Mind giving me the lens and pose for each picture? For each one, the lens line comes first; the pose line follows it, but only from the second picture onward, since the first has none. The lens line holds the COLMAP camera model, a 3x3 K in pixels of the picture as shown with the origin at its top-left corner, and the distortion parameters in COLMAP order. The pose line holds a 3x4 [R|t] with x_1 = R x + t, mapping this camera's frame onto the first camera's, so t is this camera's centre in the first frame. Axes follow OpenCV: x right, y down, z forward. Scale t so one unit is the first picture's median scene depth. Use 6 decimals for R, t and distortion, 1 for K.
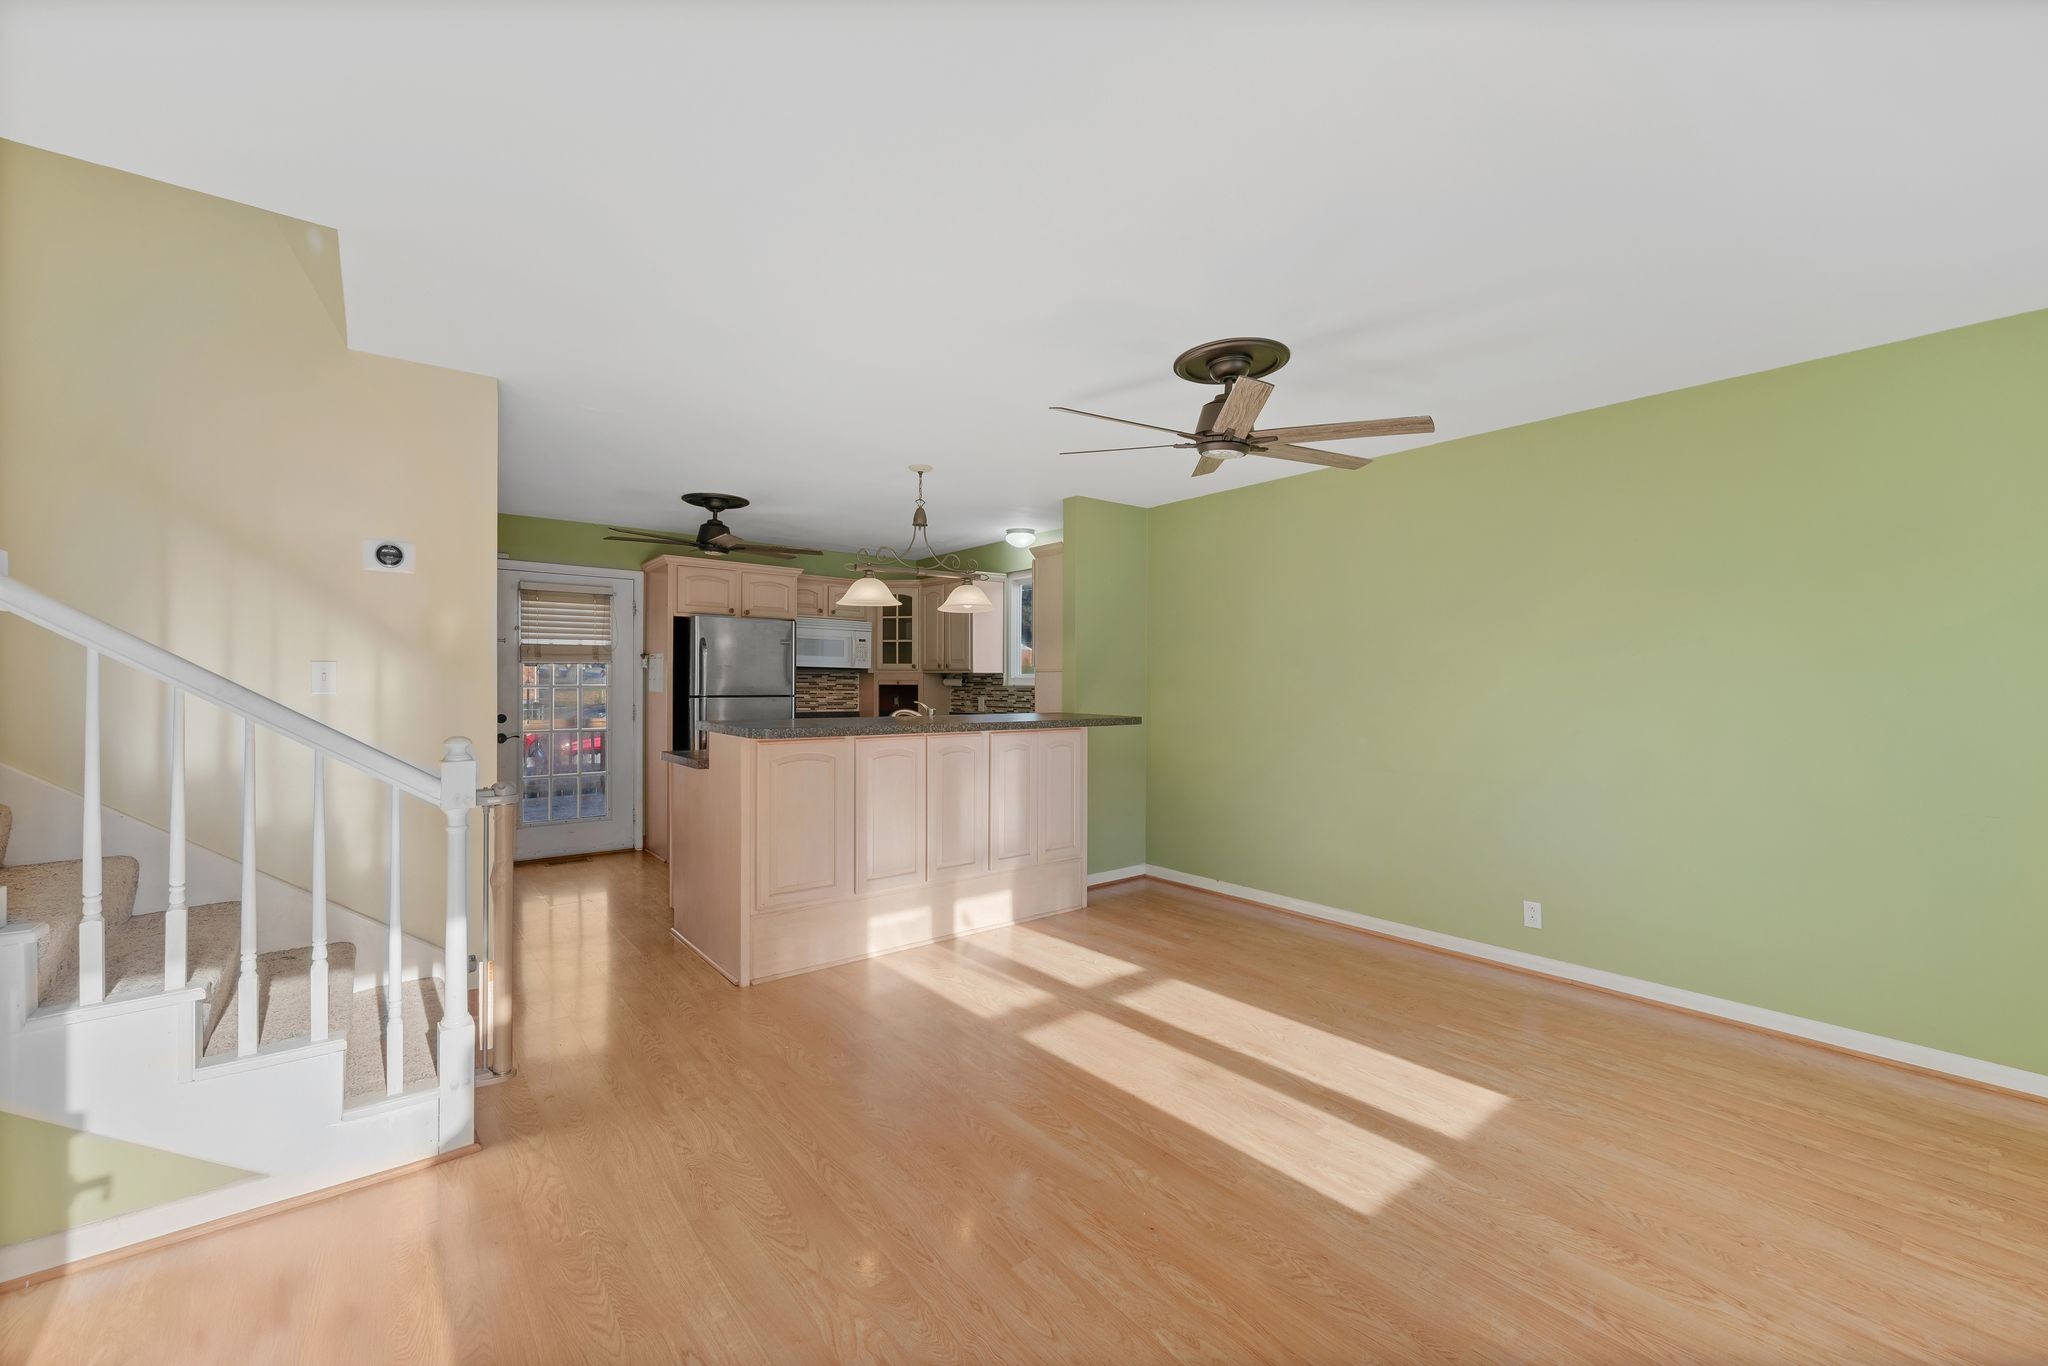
lens RADIAL K [[799.0, 0, 1028.8], [0, 799.0, 693.9], [0, 0, 1]] dist [-0.001632, -0.000305]
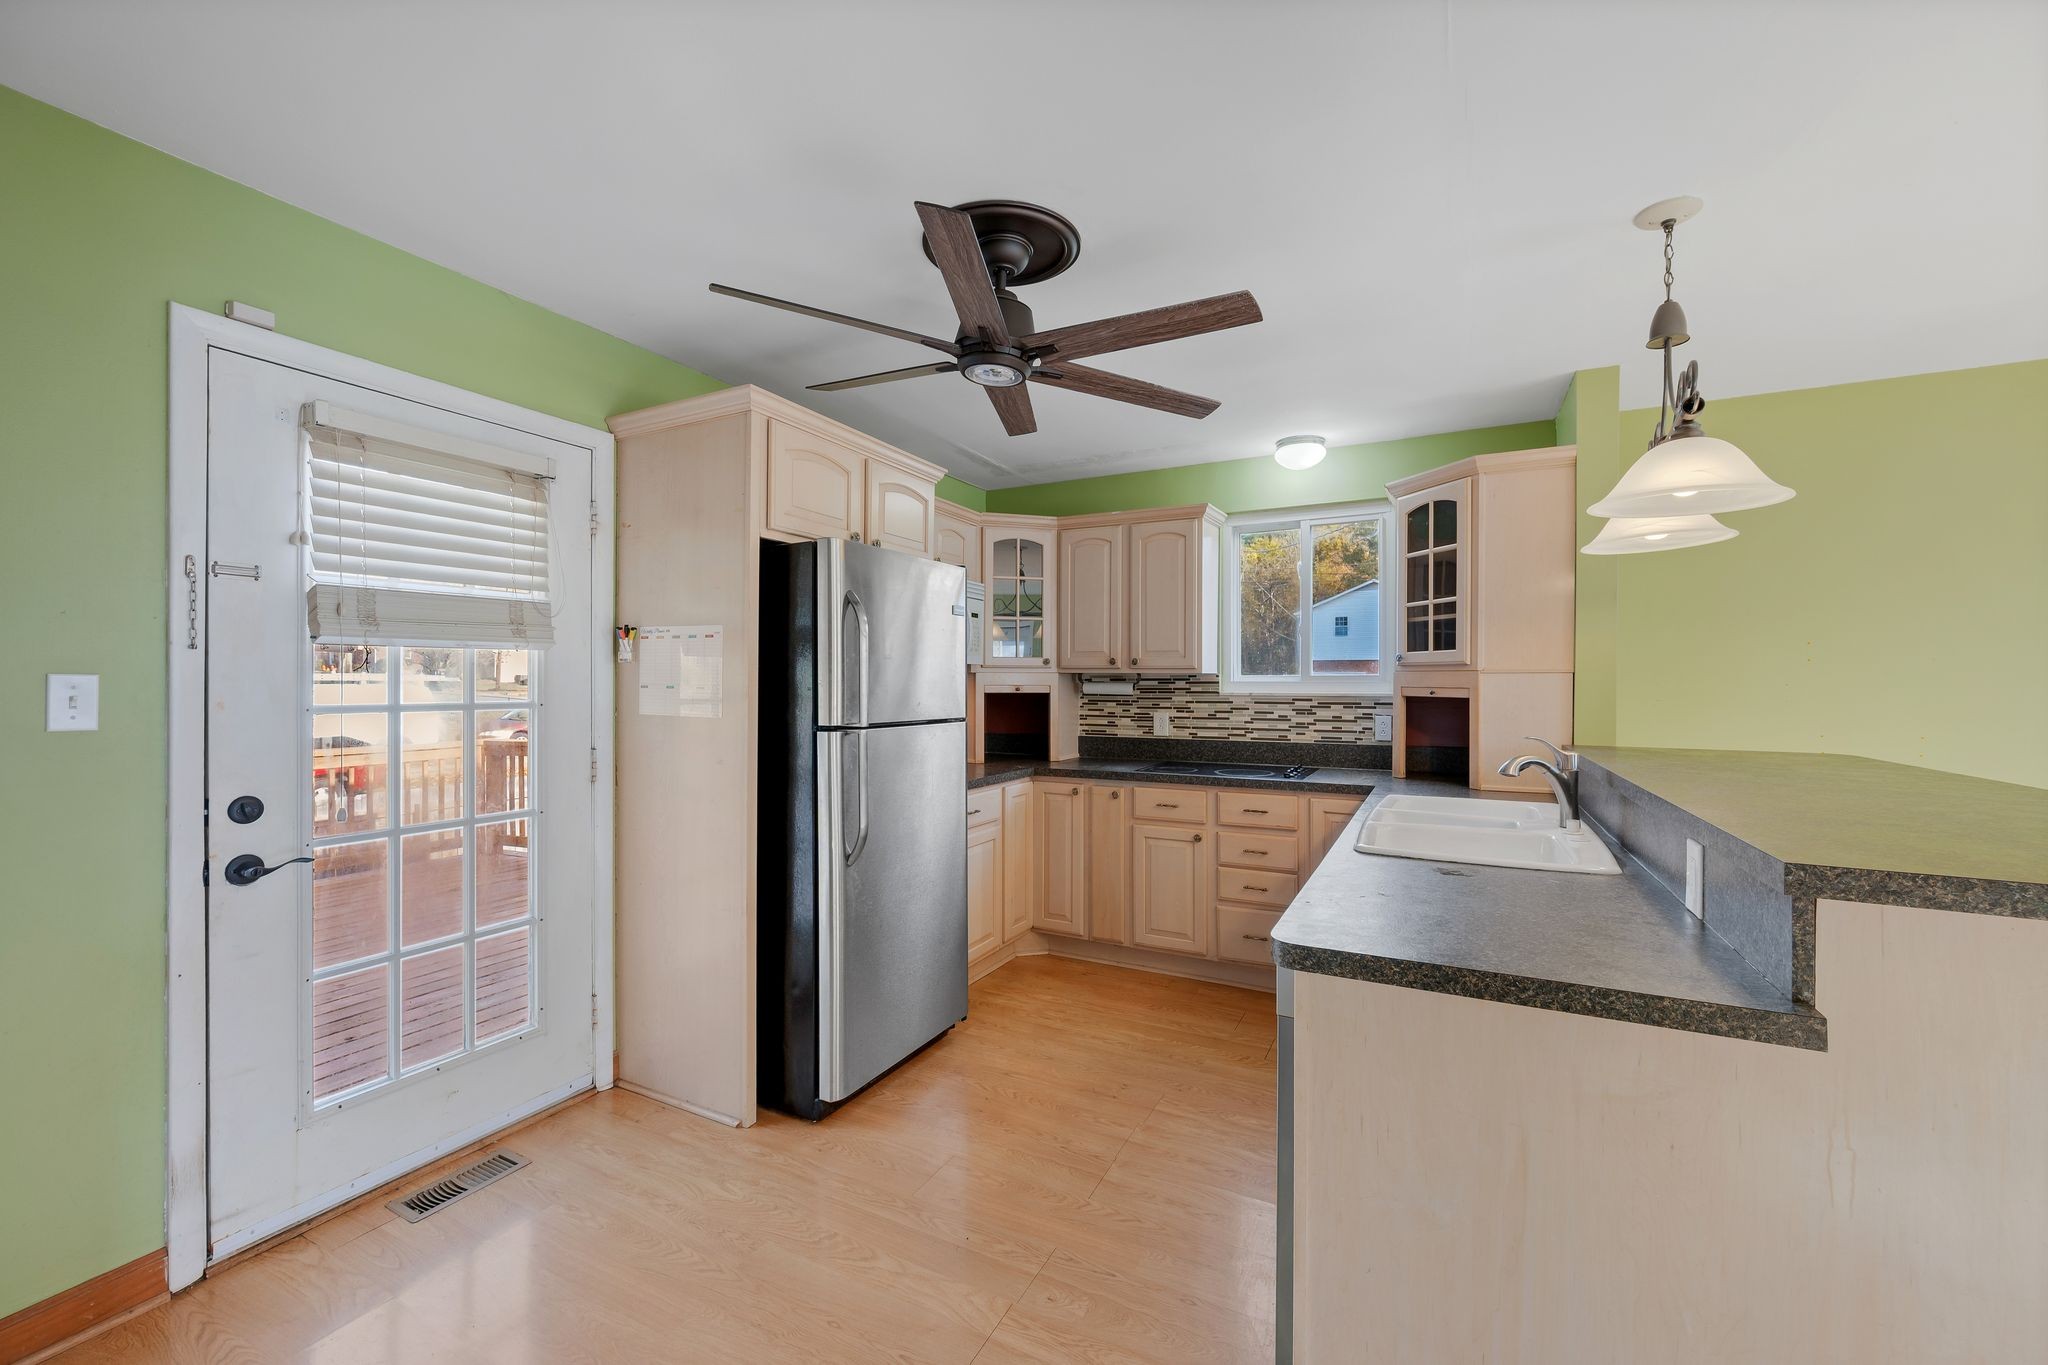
lens RADIAL K [[799.0, 0, 1009.0], [0, 799.0, 684.9], [0, 0, 1]] dist [-0.001632, -0.000305]
pose [[0.914369, -0.002389, 0.404875, -0.505964], [0.006039, 0.999952, -0.007737, -0.015773], [-0.404837, 0.009520, 0.914339, 0.573464]]
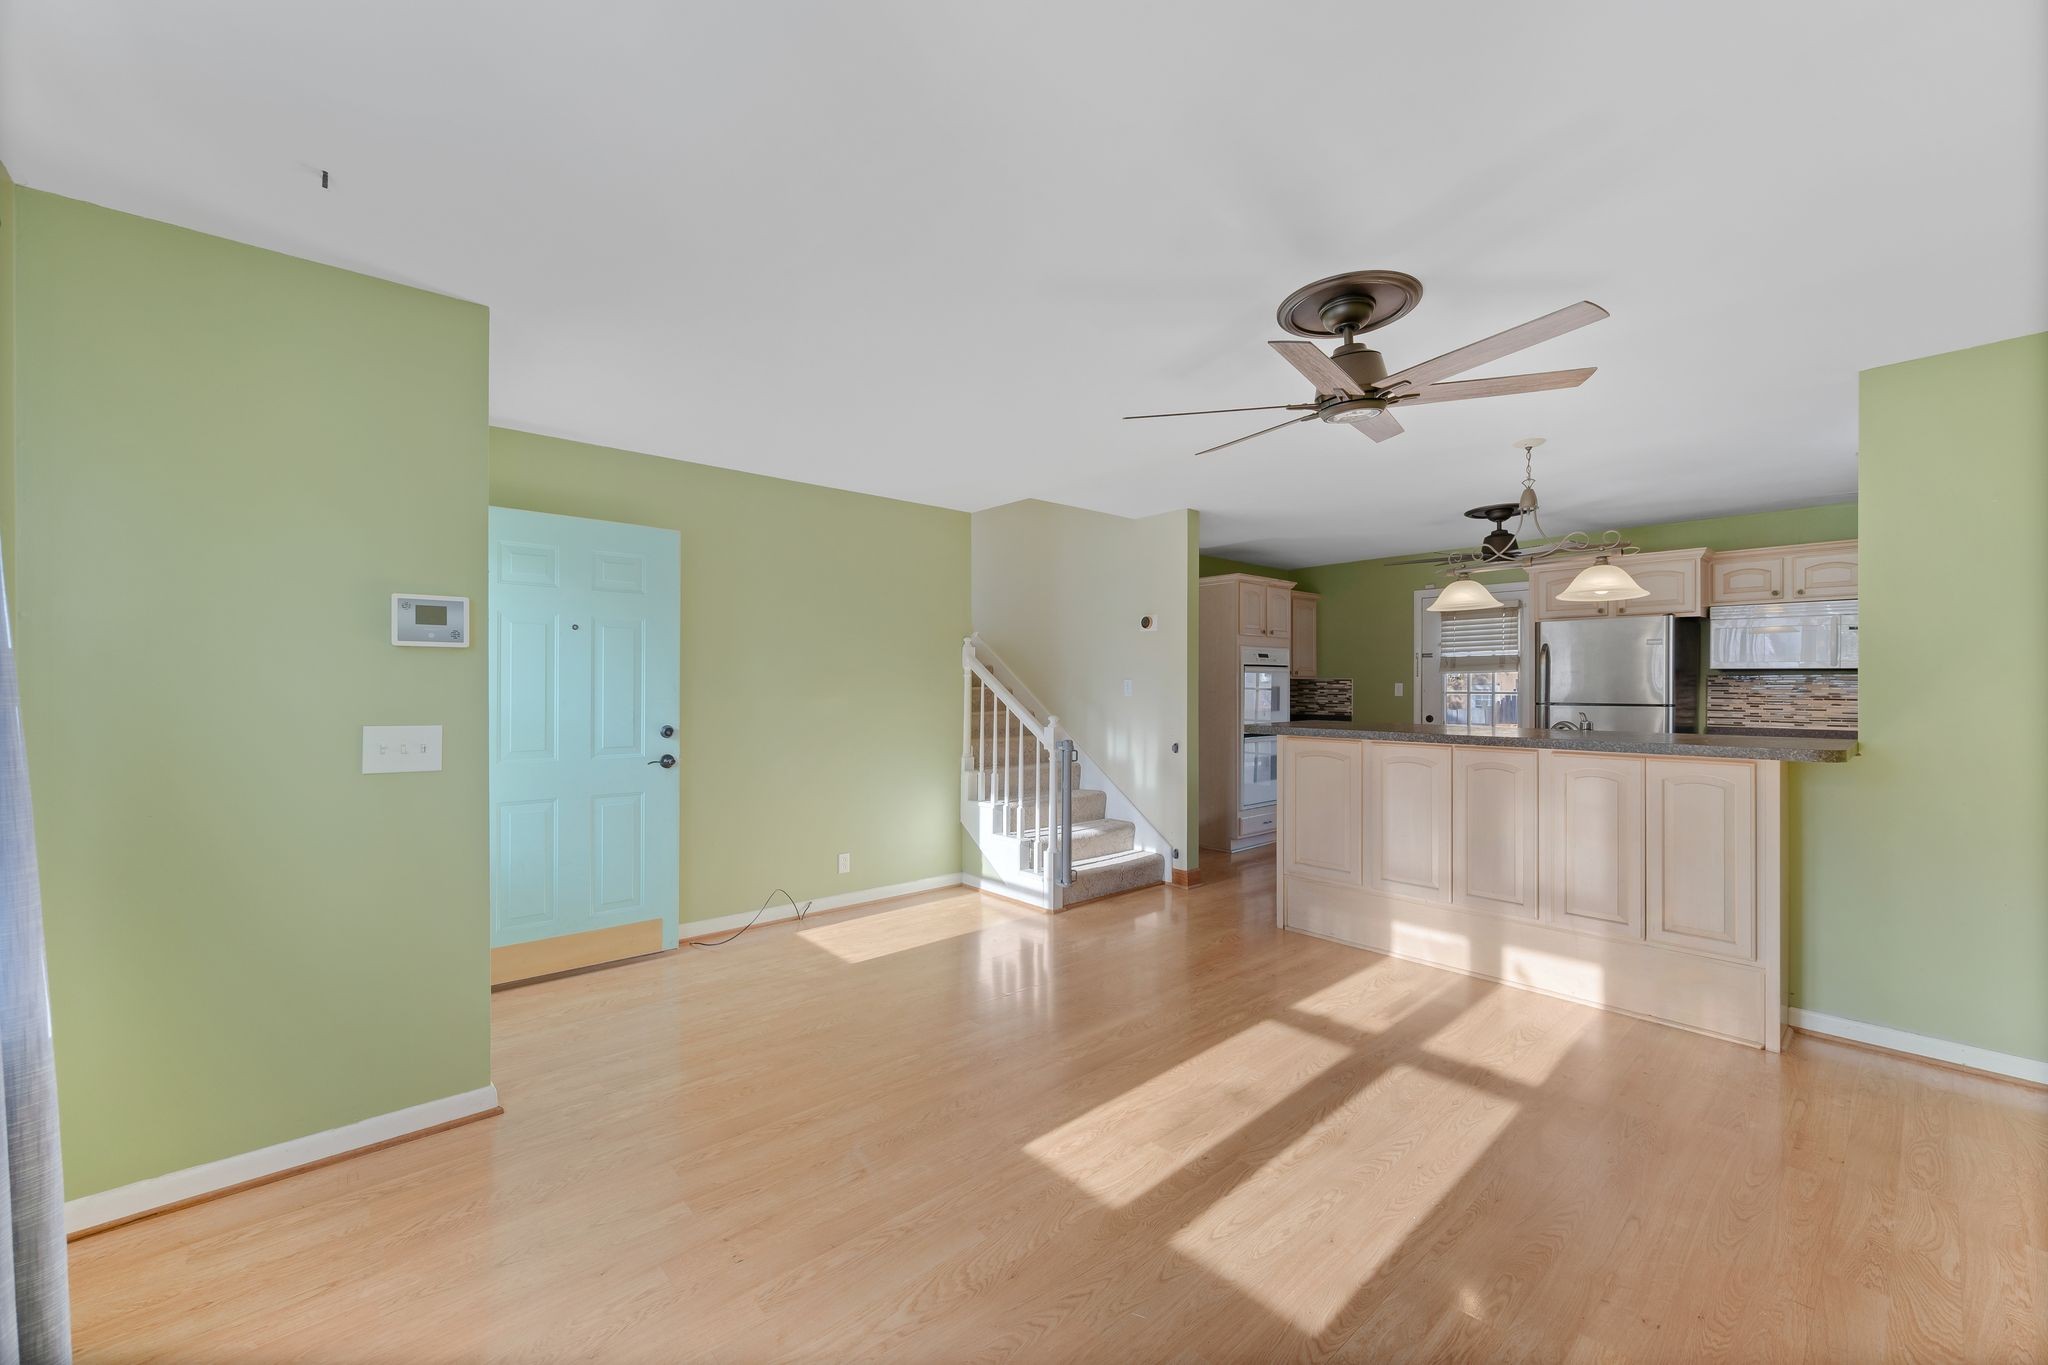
lens RADIAL K [[799.0, 0, 1015.7], [0, 799.0, 687.3], [0, 0, 1]] dist [-0.001632, -0.000305]
pose [[0.028994, -0.002357, -0.999577, 0.550539], [-0.014483, 0.999891, -0.002778, -0.004967], [0.999475, 0.014557, 0.028957, 0.326281]]
